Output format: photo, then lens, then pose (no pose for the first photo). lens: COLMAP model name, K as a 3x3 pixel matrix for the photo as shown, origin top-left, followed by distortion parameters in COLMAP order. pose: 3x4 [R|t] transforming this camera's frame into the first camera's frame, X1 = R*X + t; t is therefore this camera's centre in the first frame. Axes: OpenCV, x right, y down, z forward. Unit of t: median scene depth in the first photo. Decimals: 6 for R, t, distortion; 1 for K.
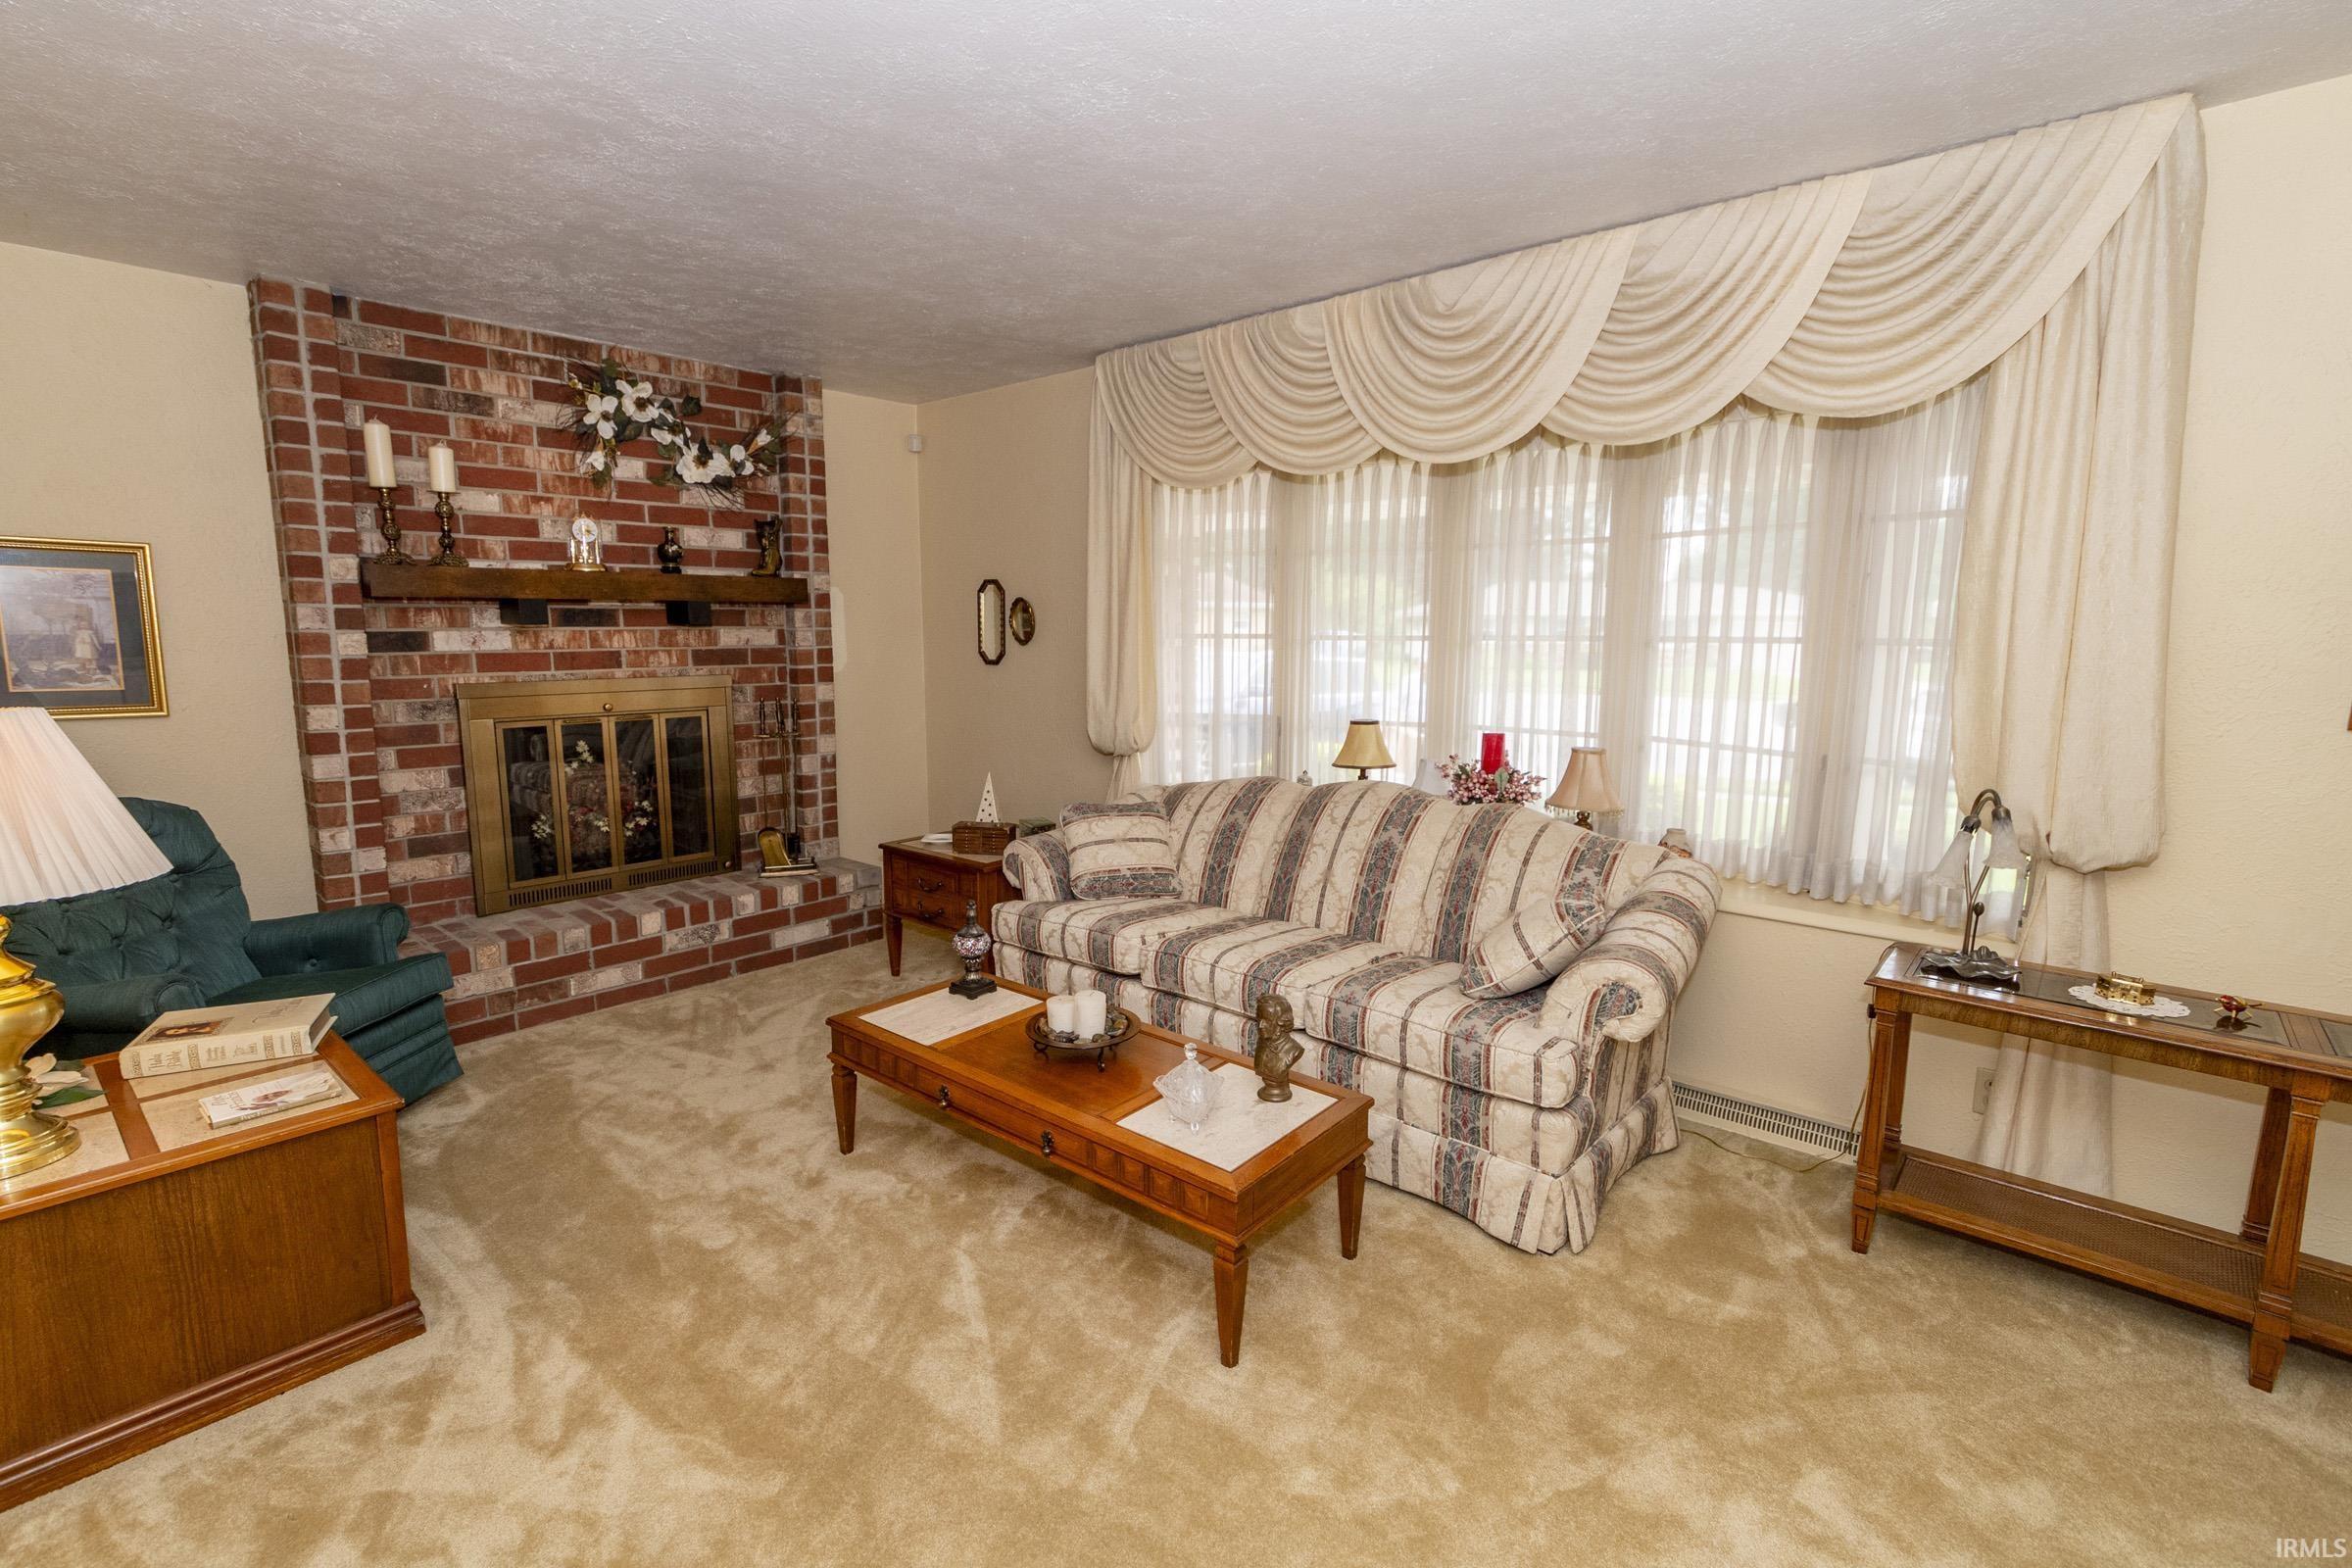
lens RADIAL K [[1058.2, 0, 1172.7], [0, 1058.2, 775.1], [0, 0, 1]] dist [-0.002707, -0.000901]
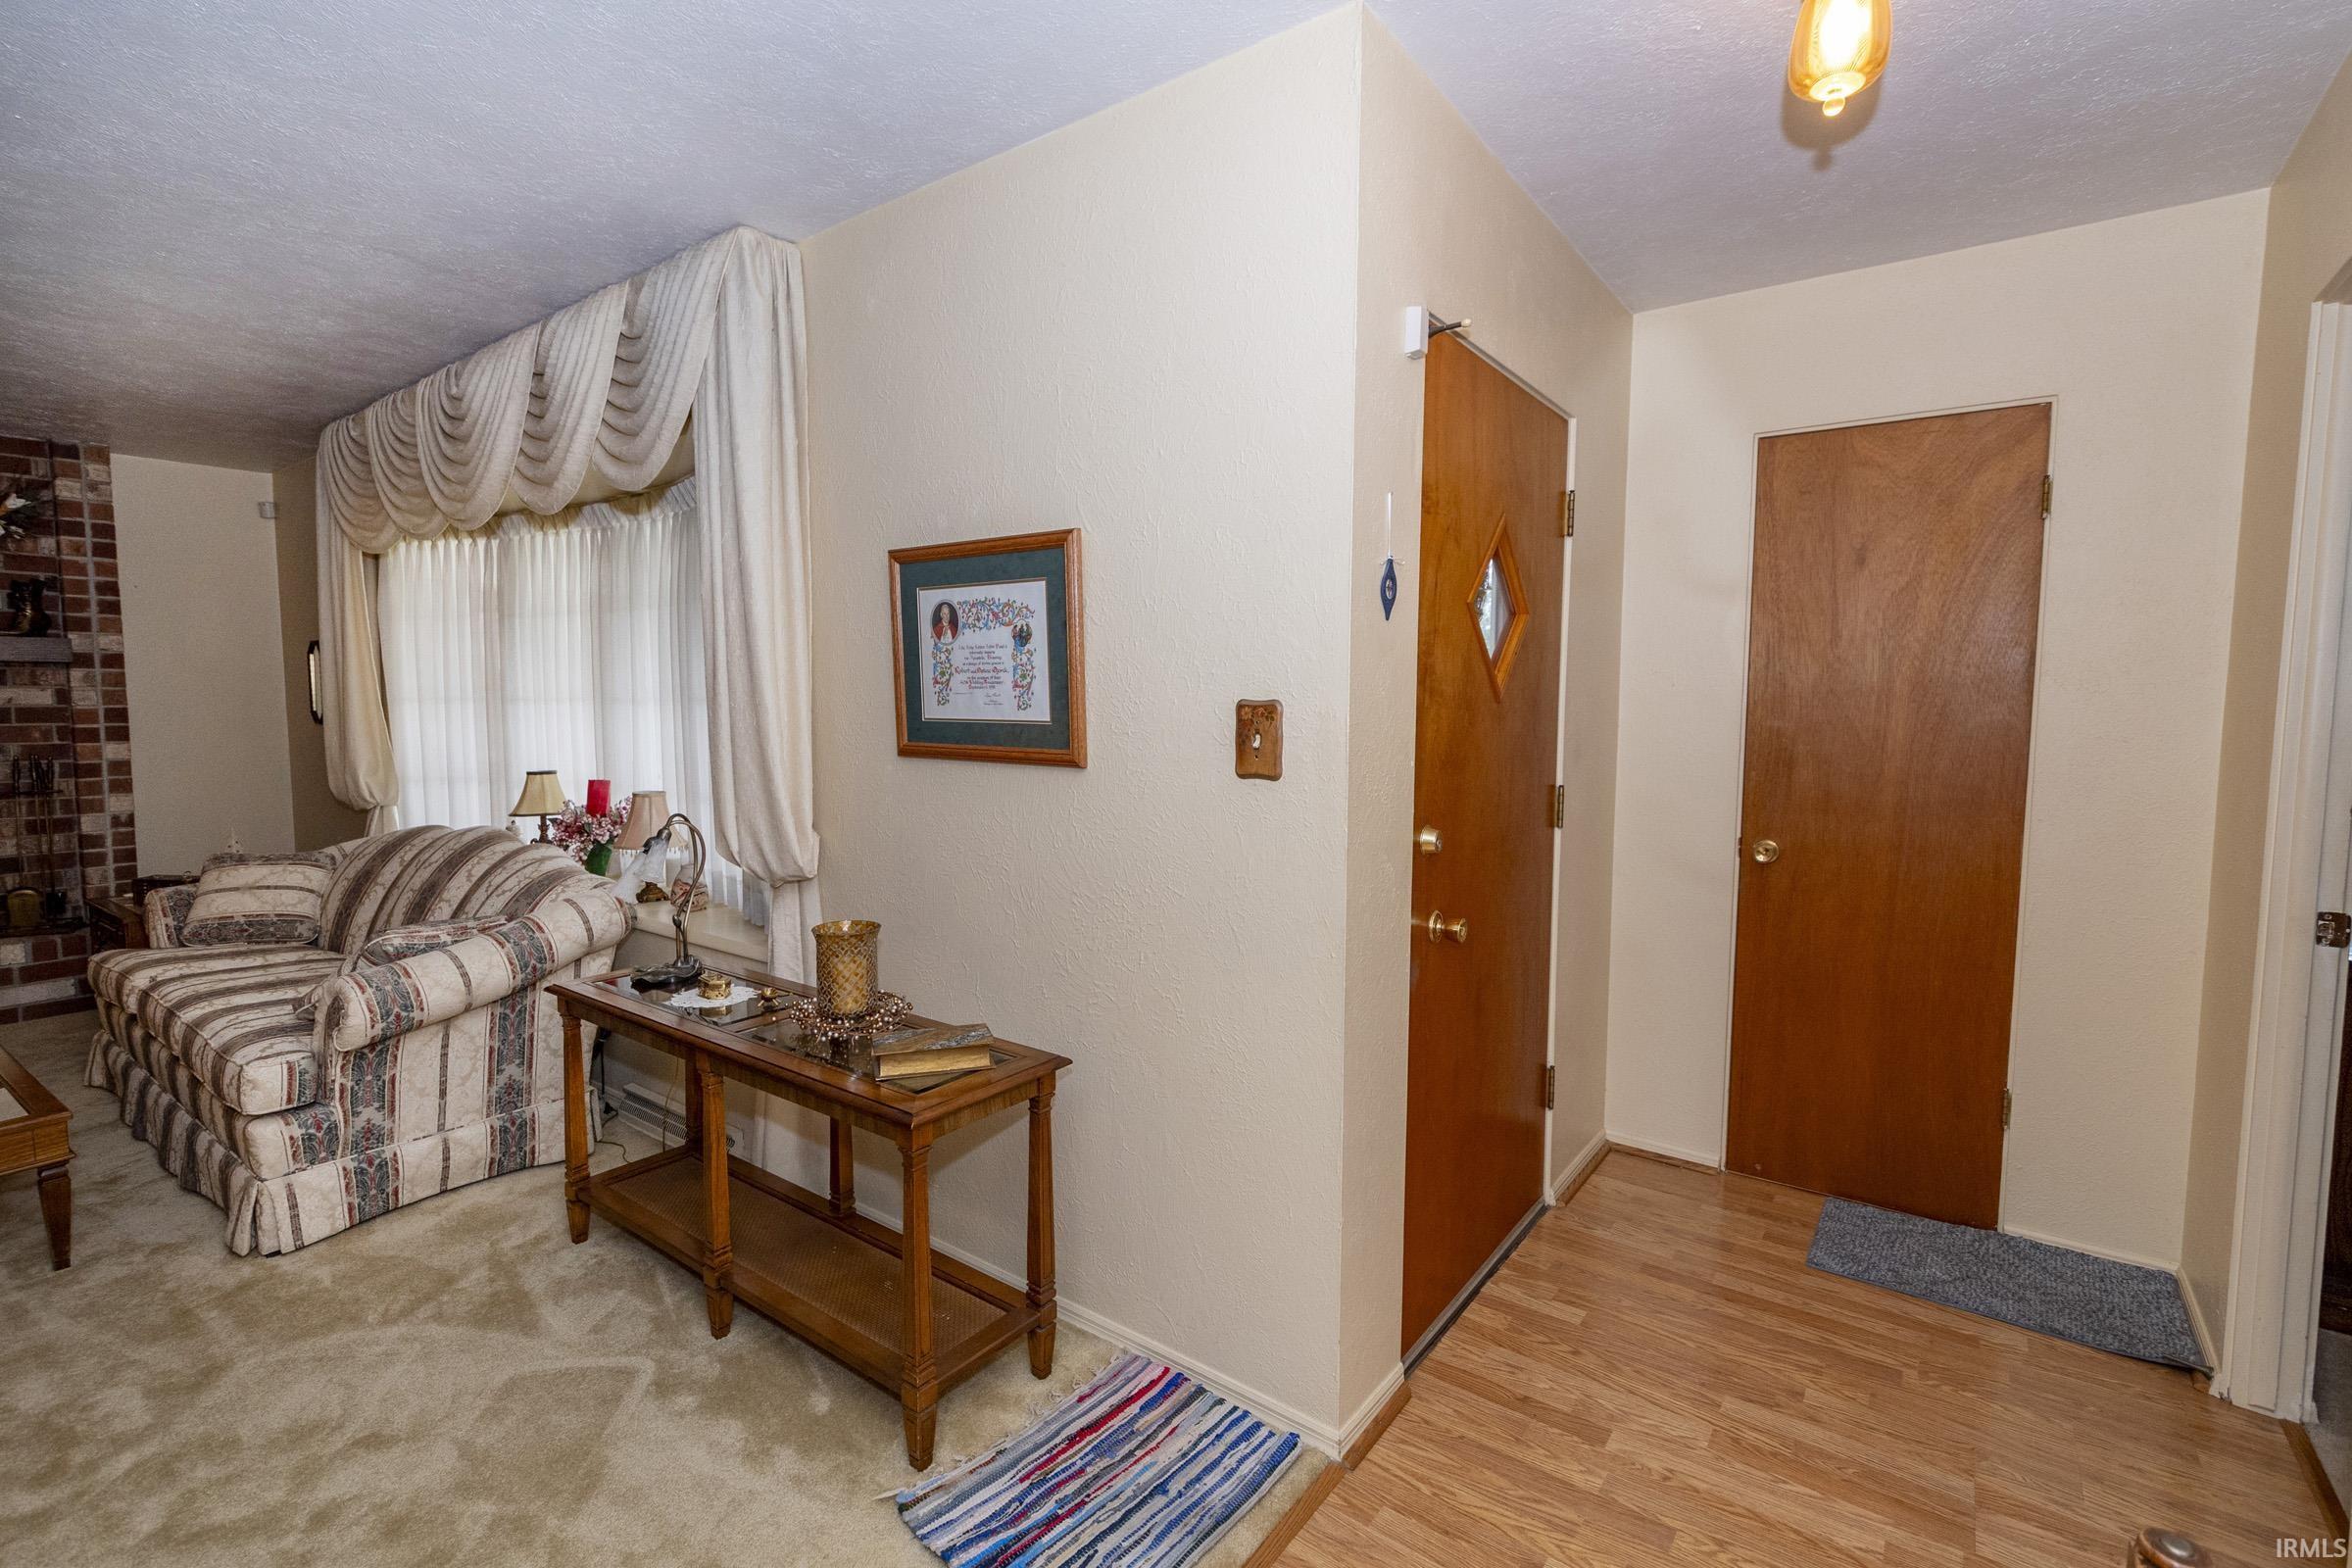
lens RADIAL K [[1070.0, 0, 1176.0], [0, 1070.0, 784.0], [0, 0, 1]] dist [-0.014164, 0.005830]
pose [[0.996468, -0.007185, 0.083662, 0.721530], [0.012479, 0.997940, -0.062923, 0.034804], [-0.083038, 0.063744, 0.994506, -0.101679]]
